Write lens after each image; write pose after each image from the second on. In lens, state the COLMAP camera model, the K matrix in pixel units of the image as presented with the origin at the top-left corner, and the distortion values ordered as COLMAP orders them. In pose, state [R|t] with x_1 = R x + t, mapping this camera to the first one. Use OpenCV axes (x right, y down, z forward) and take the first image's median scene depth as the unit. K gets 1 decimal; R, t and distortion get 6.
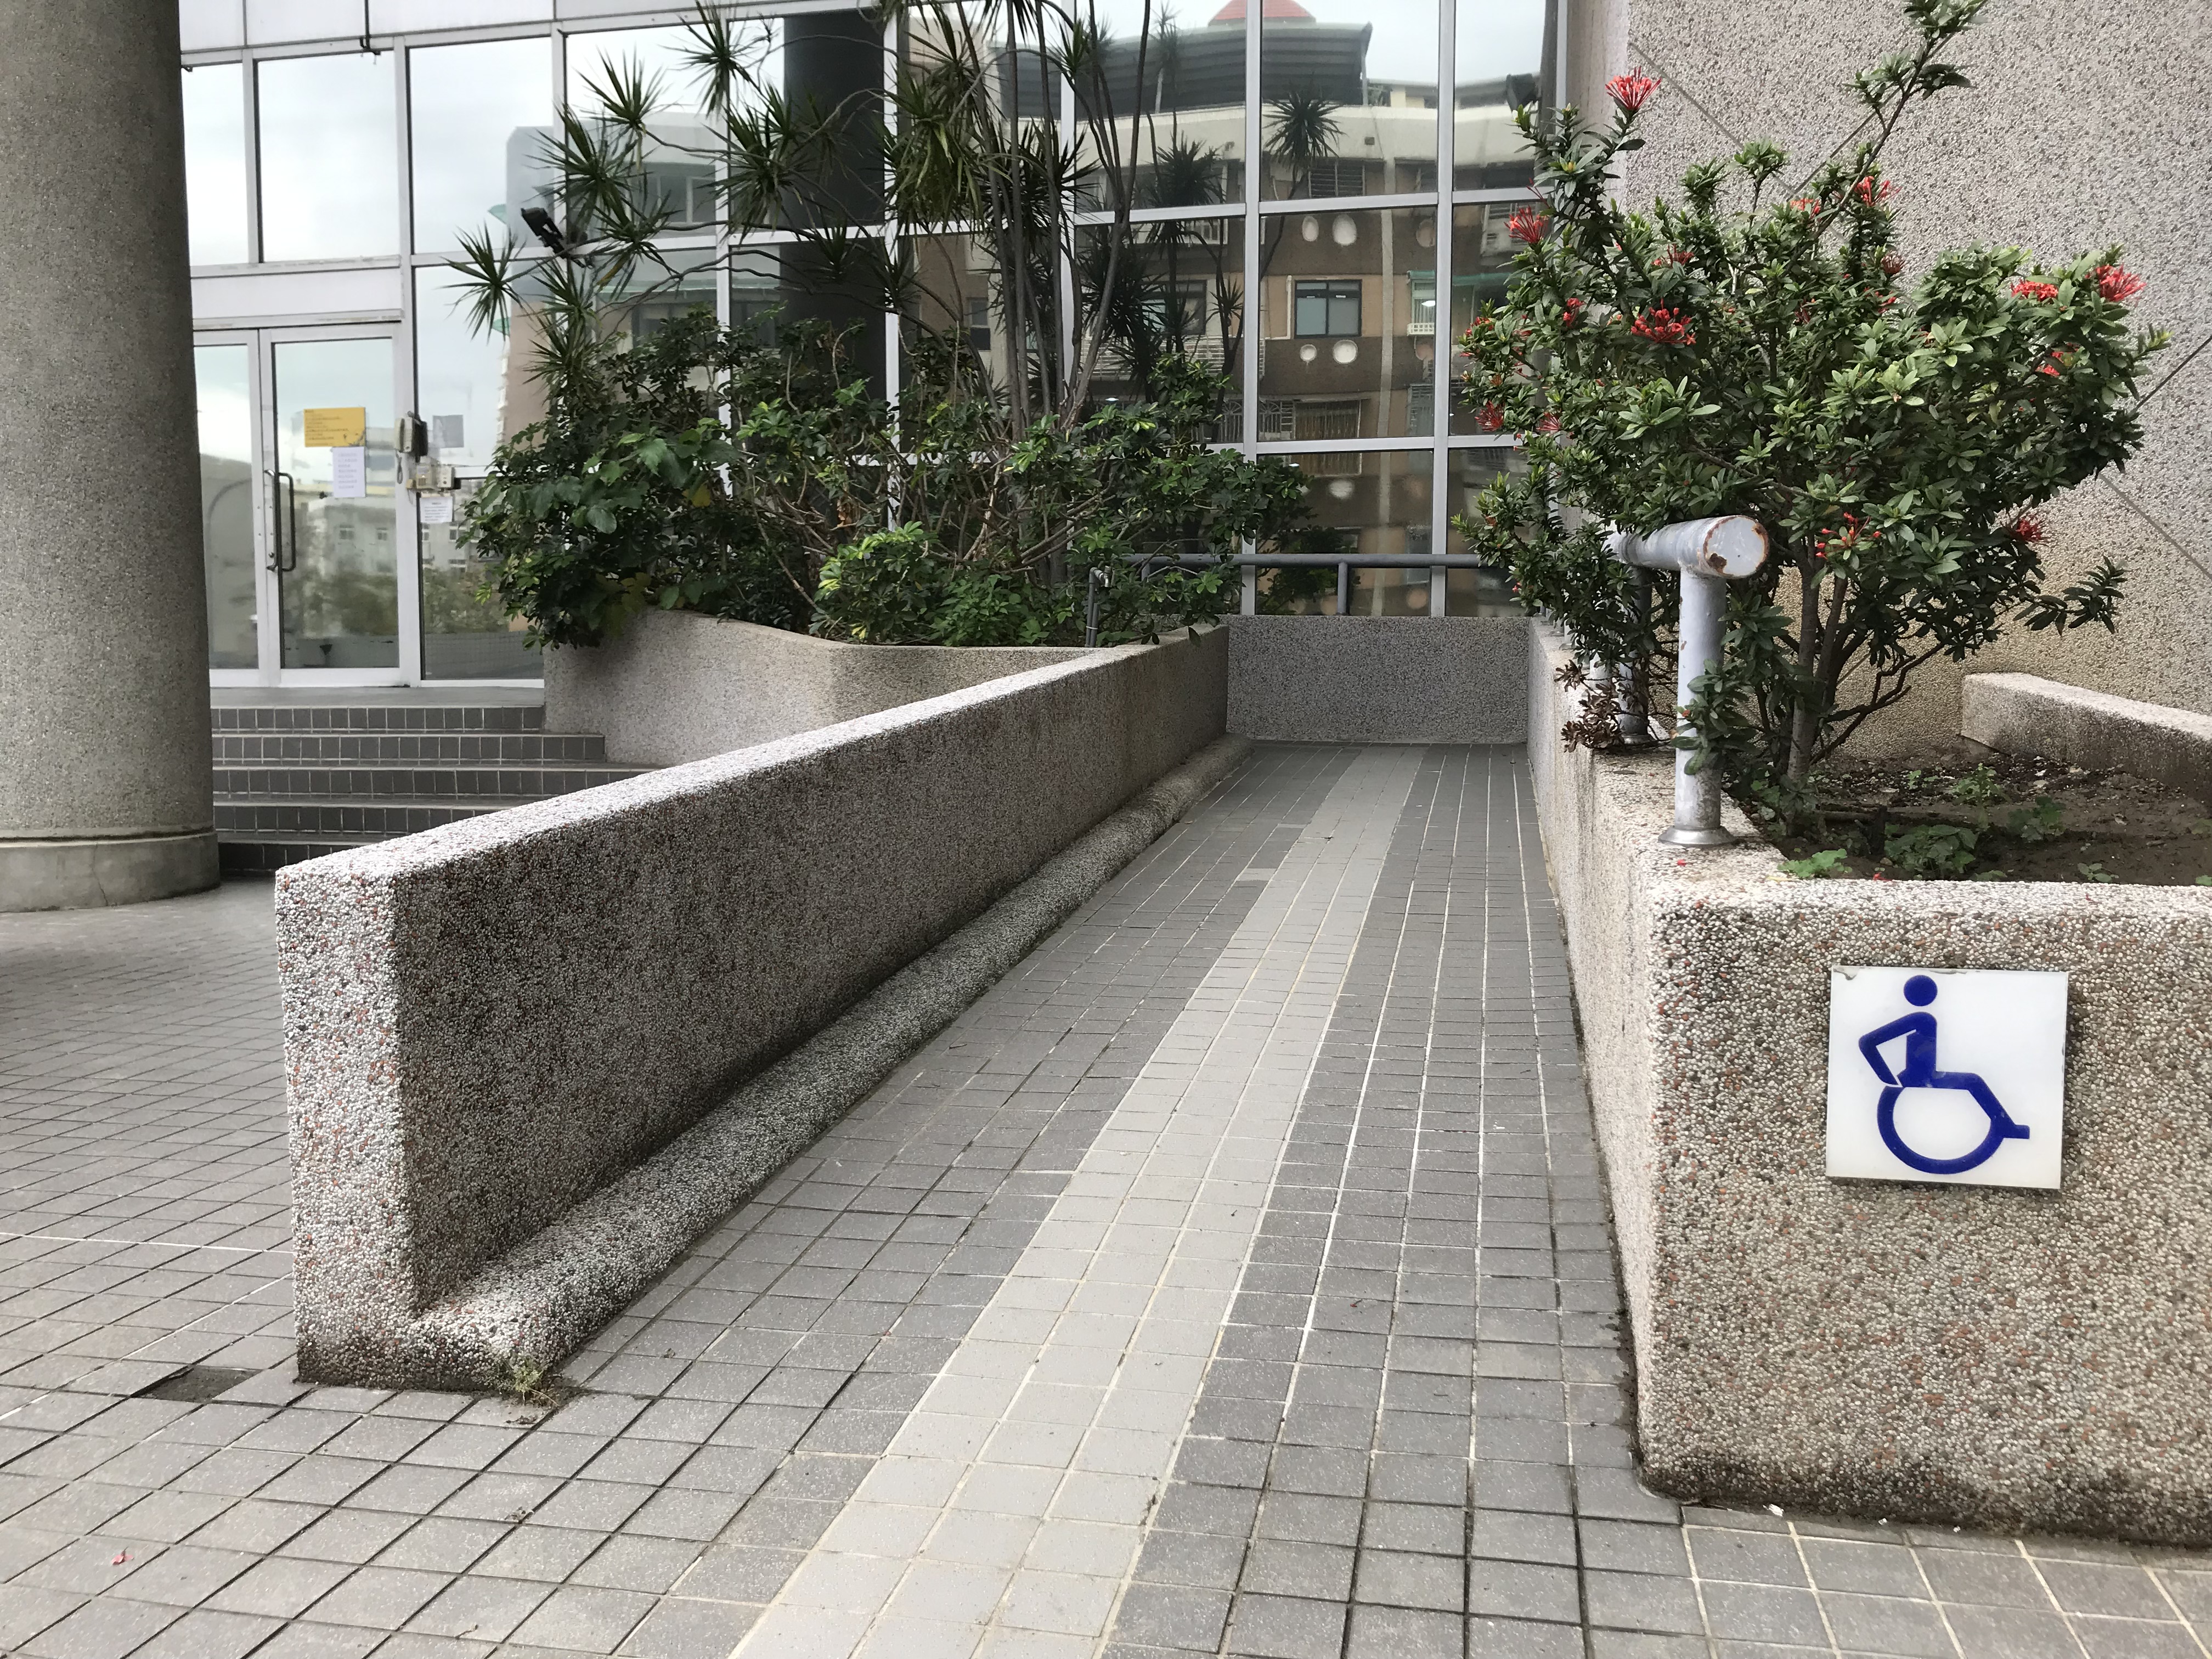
lens RADIAL K [[1803.1, 0, 1104.3], [0, 1803.1, 831.3], [0, 0, 1]] dist [0.006838, 0.011488]
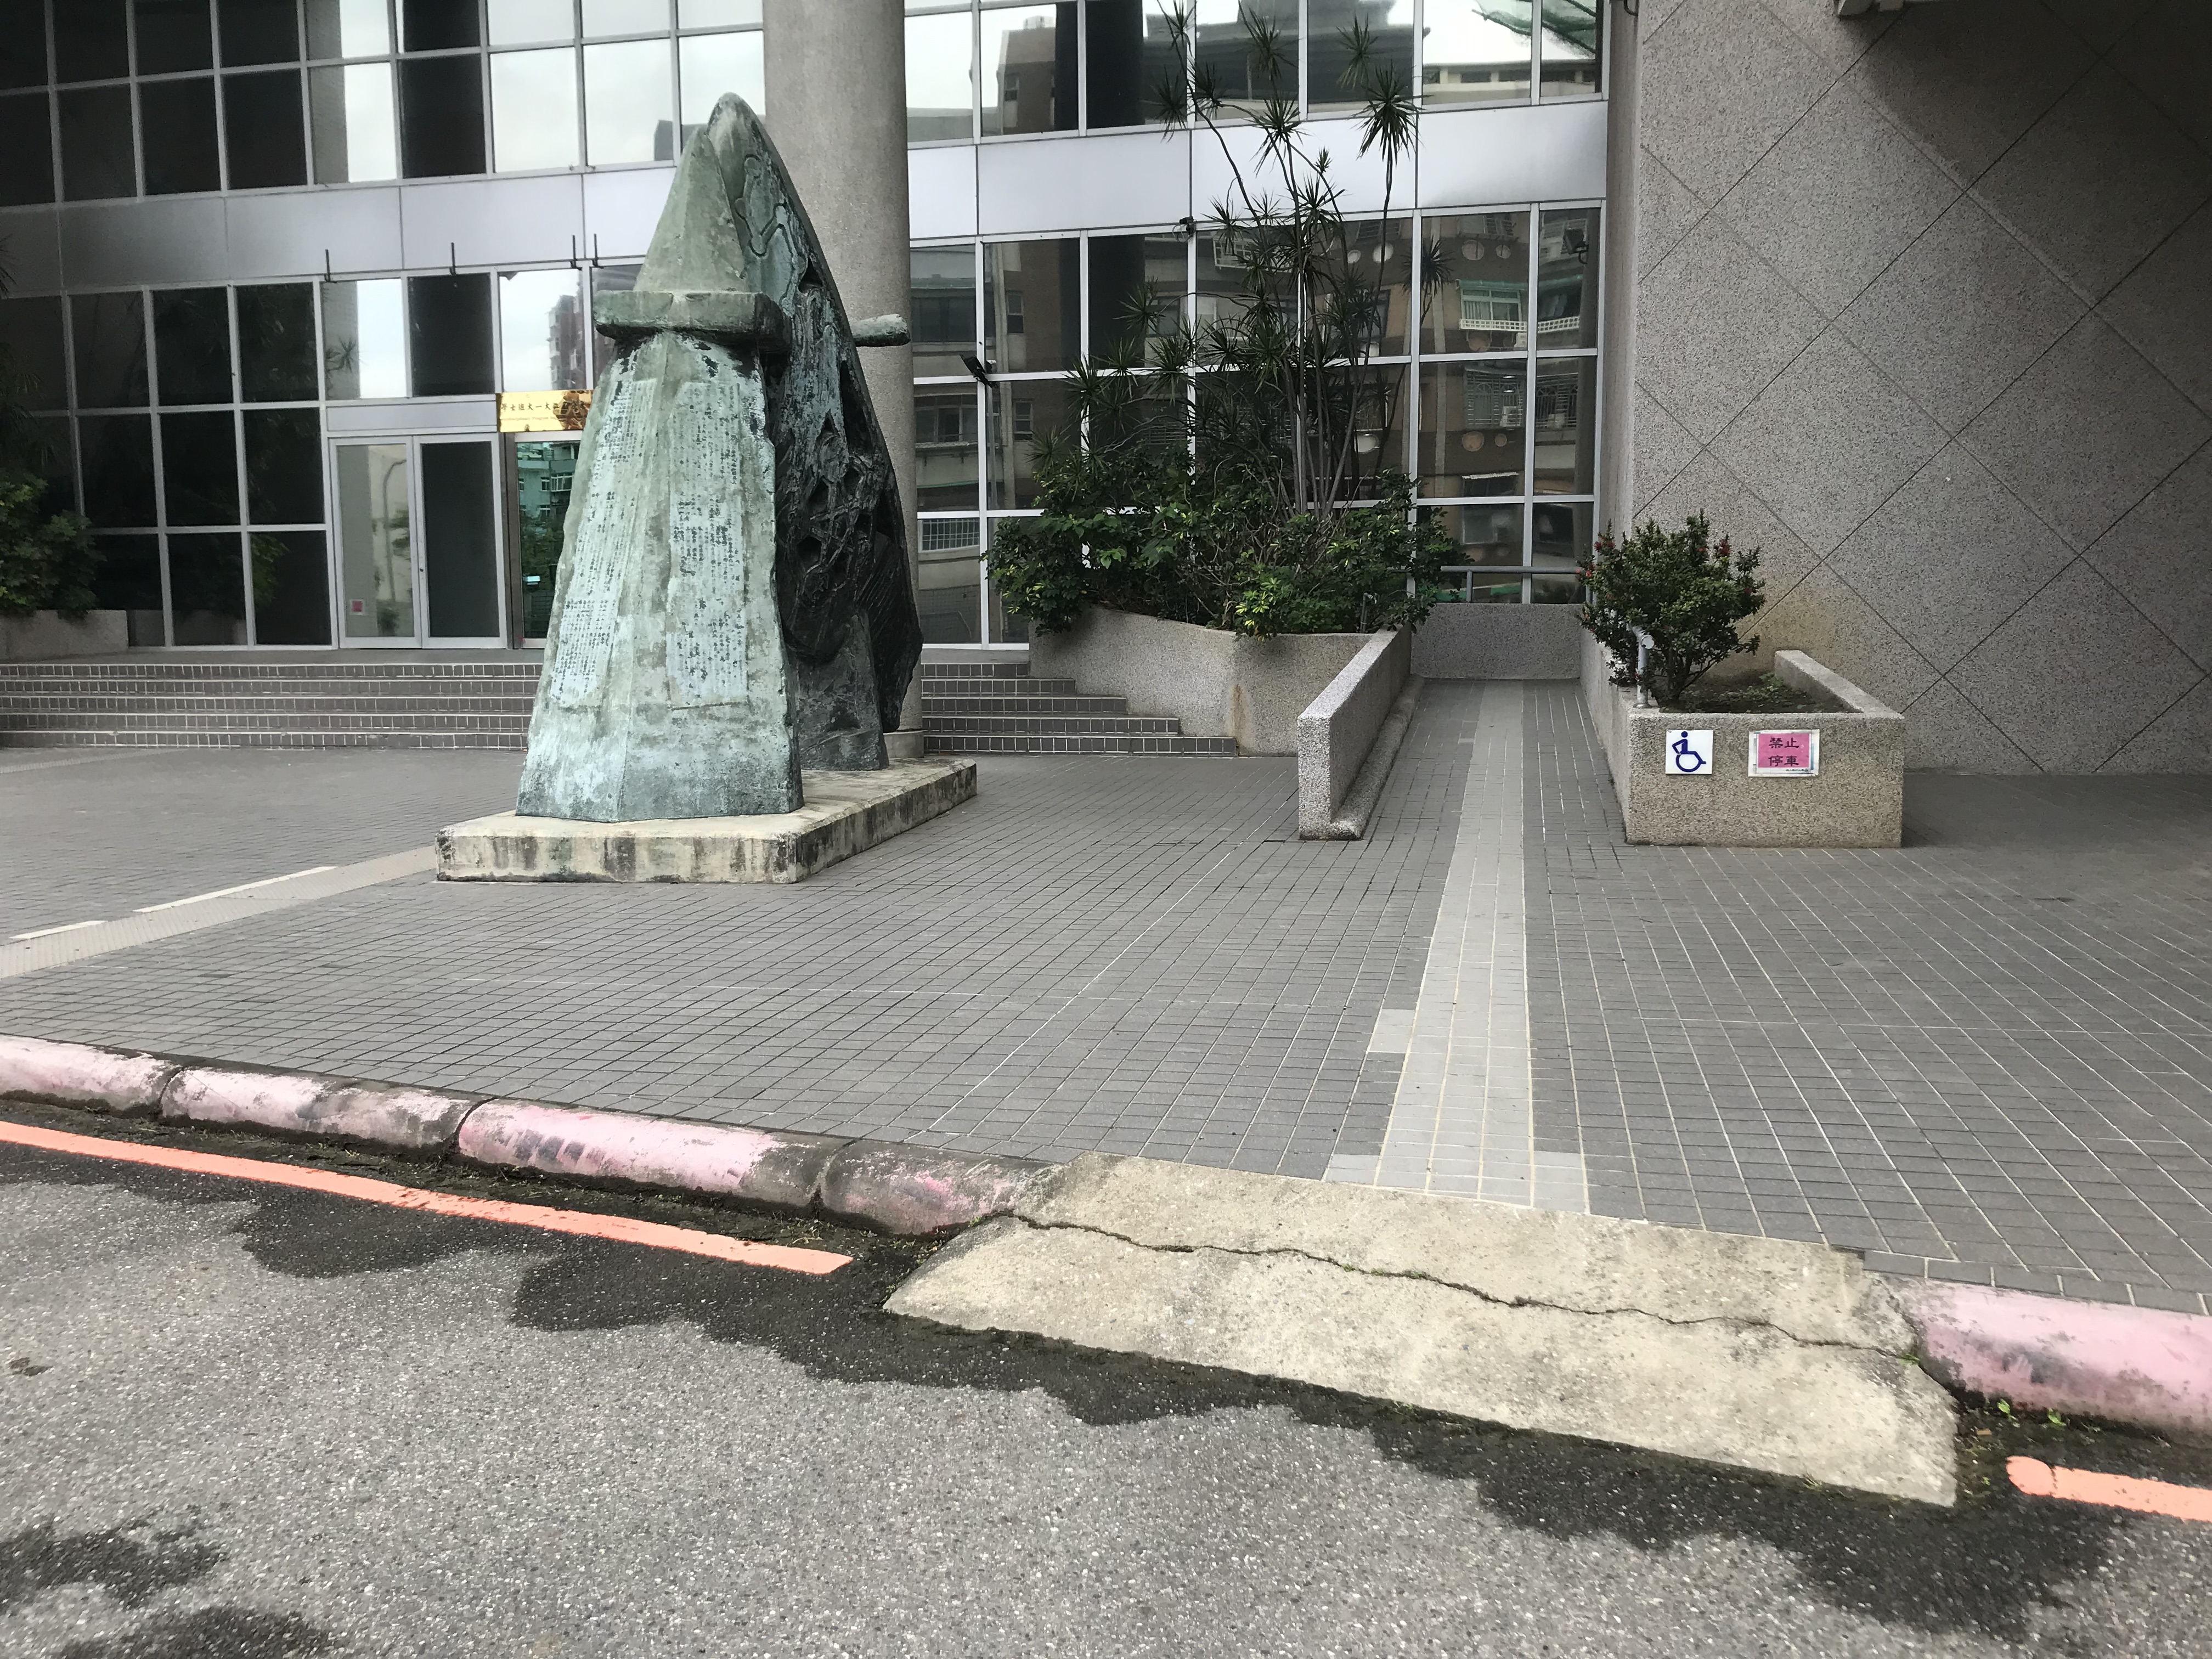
lens RADIAL K [[1803.1, 0, 1105.4], [0, 1803.1, 821.1], [0, 0, 1]] dist [0.006838, 0.011488]
pose [[0.999928, -0.003785, -0.011355, -1.047401], [0.004121, 0.999550, 0.029719, 0.168613], [0.011238, -0.029763, 0.999494, -3.855094]]
